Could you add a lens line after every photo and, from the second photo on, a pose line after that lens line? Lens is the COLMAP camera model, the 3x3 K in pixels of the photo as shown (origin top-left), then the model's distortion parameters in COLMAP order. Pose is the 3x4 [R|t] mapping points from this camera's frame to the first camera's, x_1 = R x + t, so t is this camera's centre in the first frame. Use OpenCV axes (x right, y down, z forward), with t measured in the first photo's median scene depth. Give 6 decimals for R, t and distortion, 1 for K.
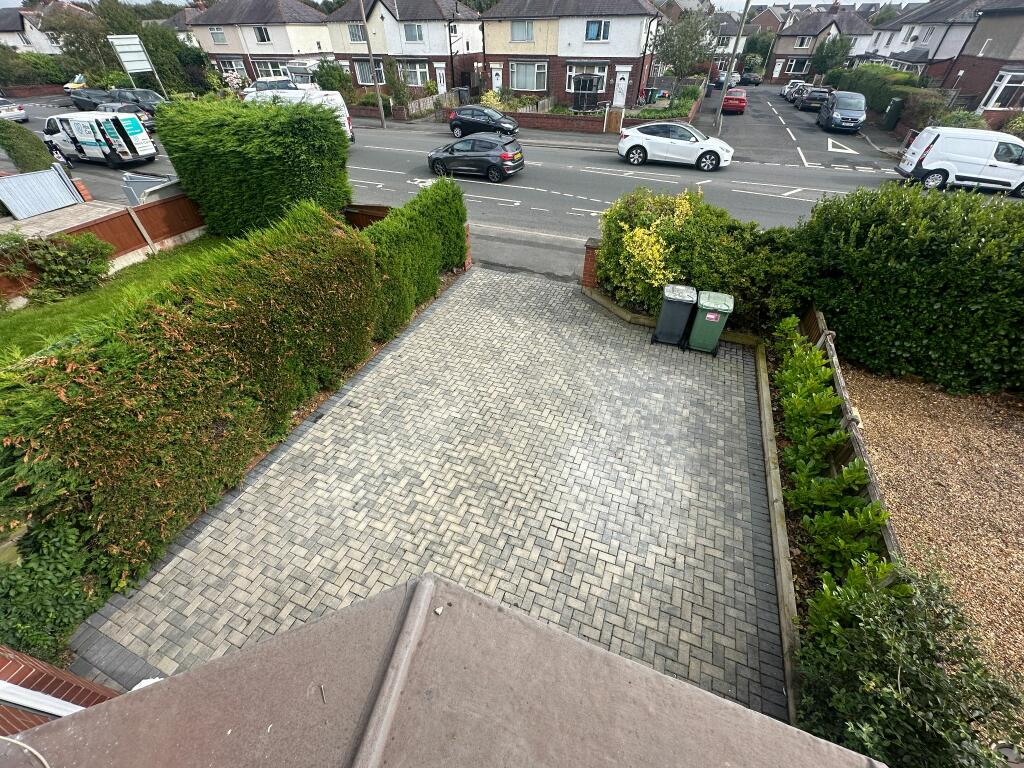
lens RADIAL K [[406.7, 0, 513.5], [0, 406.7, 377.4], [0, 0, 1]] dist [-0.002095, 0.000286]
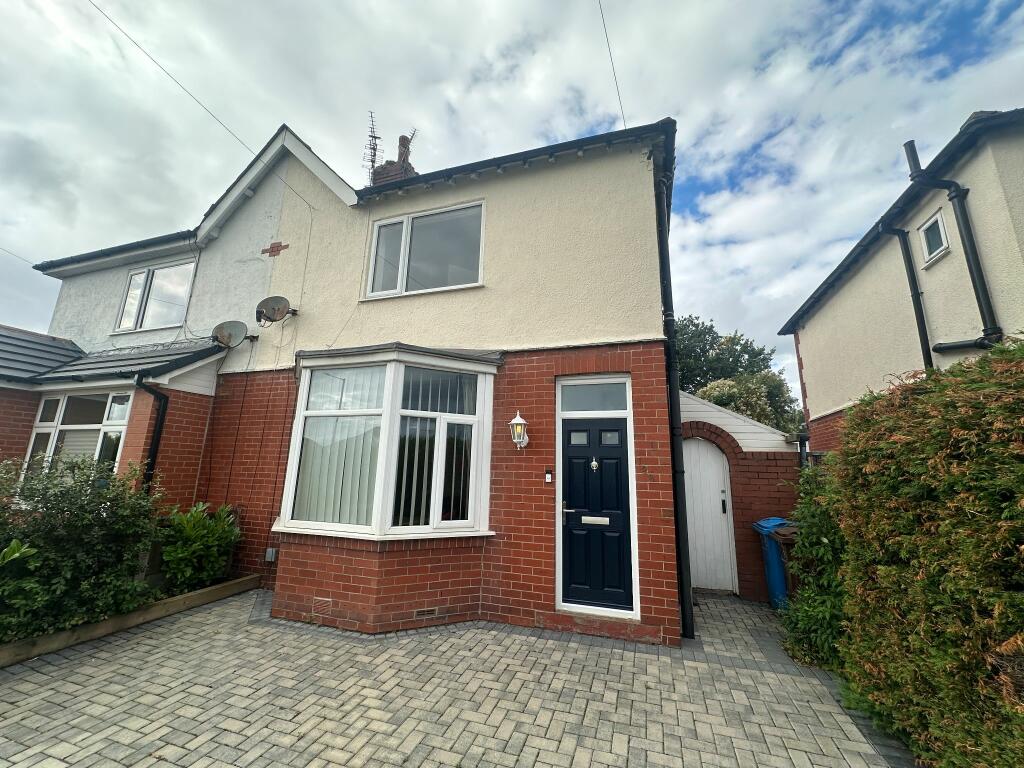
lens RADIAL K [[406.7, 0, 512.4], [0, 406.7, 384.1], [0, 0, 1]] dist [-0.002095, 0.000286]
pose [[-0.998003, -0.028301, -0.056464, -0.307775], [-0.051821, 0.877985, 0.475875, -0.244185], [0.036107, 0.477851, -0.877699, 1.290545]]
